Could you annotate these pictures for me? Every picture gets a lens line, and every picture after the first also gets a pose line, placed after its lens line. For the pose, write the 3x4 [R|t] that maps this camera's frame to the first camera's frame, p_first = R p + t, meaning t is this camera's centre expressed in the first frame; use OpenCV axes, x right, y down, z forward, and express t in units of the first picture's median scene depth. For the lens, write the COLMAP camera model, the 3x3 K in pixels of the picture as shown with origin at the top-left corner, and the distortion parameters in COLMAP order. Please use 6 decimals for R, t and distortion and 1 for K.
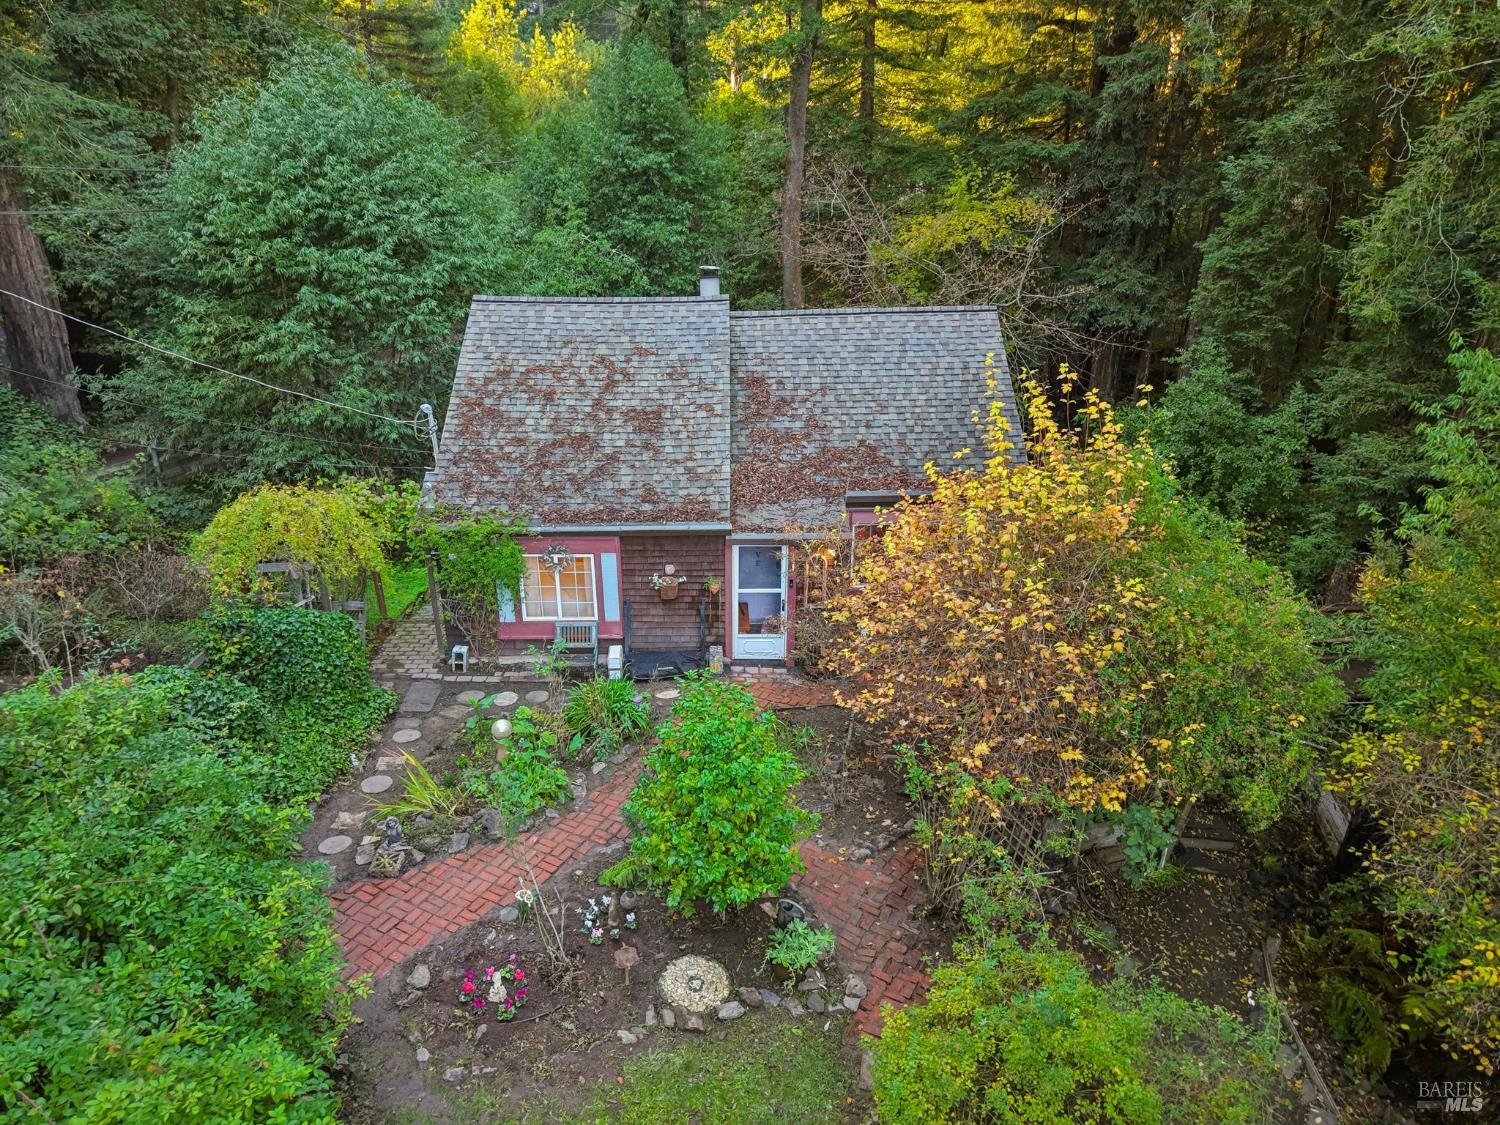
lens RADIAL K [[1035.7, 0, 750.0], [0, 1035.7, 562.5], [0, 0, 1]] dist [0.129312, -0.261905]
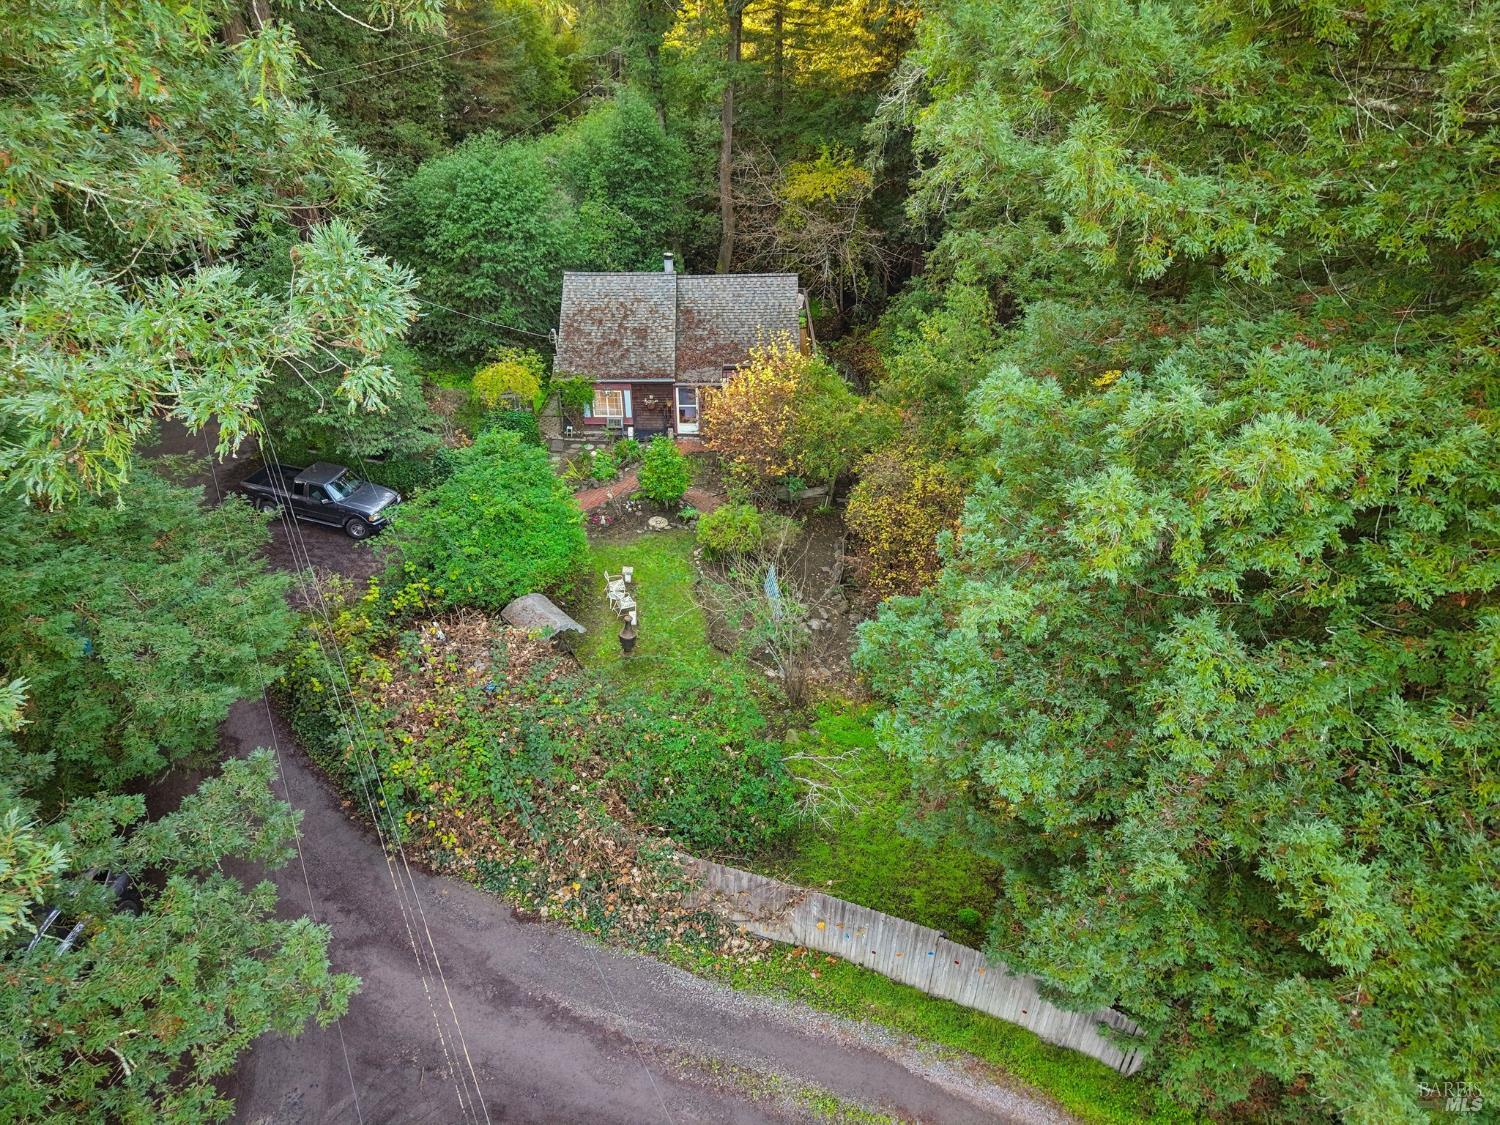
lens RADIAL K [[1035.7, 0, 750.0], [0, 1035.7, 562.5], [0, 0, 1]] dist [0.129312, -0.261905]
pose [[0.999968, 0.005847, 0.005407, 0.152162], [-0.006800, 0.980258, 0.197605, -0.100456], [-0.004145, -0.197636, 0.980267, -1.564098]]
